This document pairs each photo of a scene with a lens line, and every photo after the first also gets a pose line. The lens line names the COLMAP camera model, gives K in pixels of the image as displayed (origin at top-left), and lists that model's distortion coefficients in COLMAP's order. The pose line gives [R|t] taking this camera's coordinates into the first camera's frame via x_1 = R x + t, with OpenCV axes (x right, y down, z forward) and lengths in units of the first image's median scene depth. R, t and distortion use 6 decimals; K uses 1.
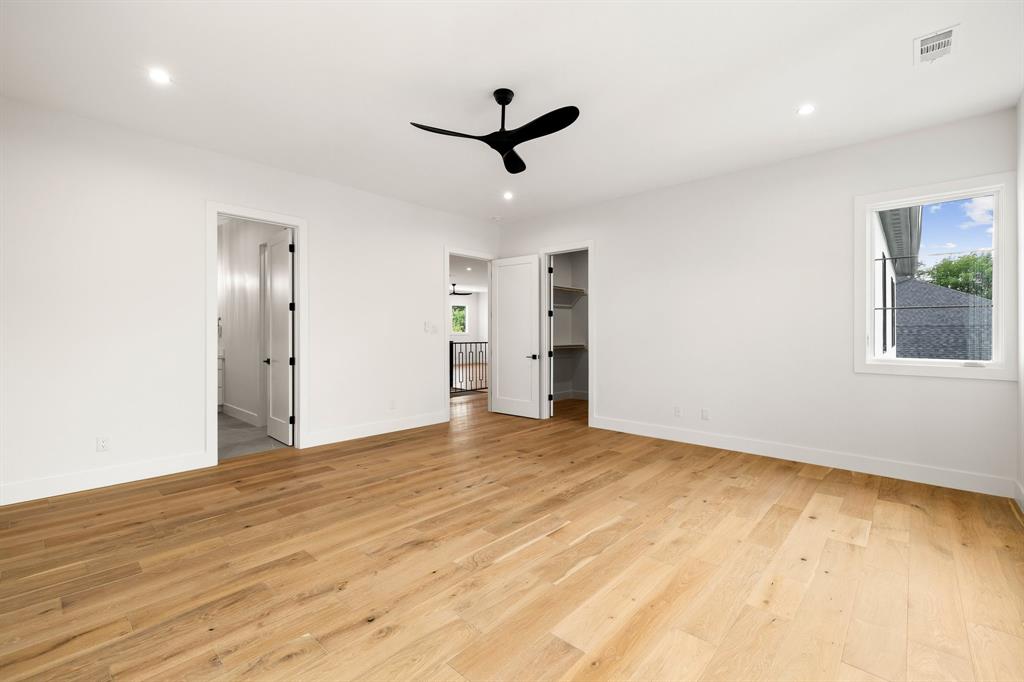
lens RADIAL K [[442.2, 0, 513.2], [0, 442.2, 336.8], [0, 0, 1]] dist [0.011699, -0.000821]
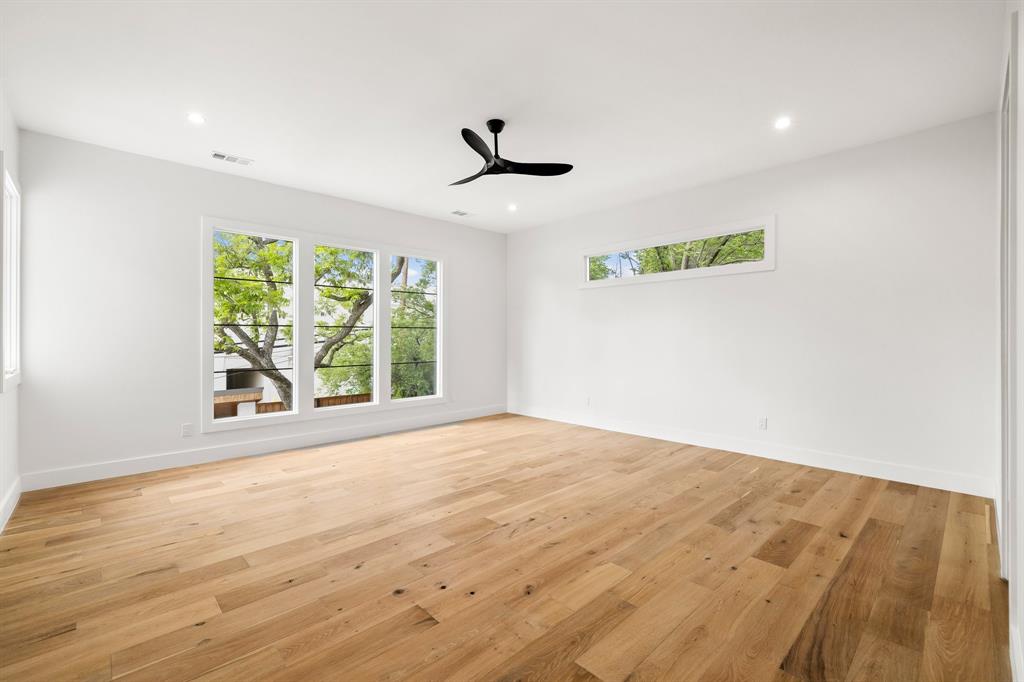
lens RADIAL K [[442.2, 0, 510.7], [0, 442.2, 337.2], [0, 0, 1]] dist [0.011699, -0.000821]
pose [[-0.997511, 0.001489, 0.070491, -0.128376], [0.002039, 0.999968, 0.007734, -0.015703], [-0.070477, 0.007859, -0.997482, 1.988341]]
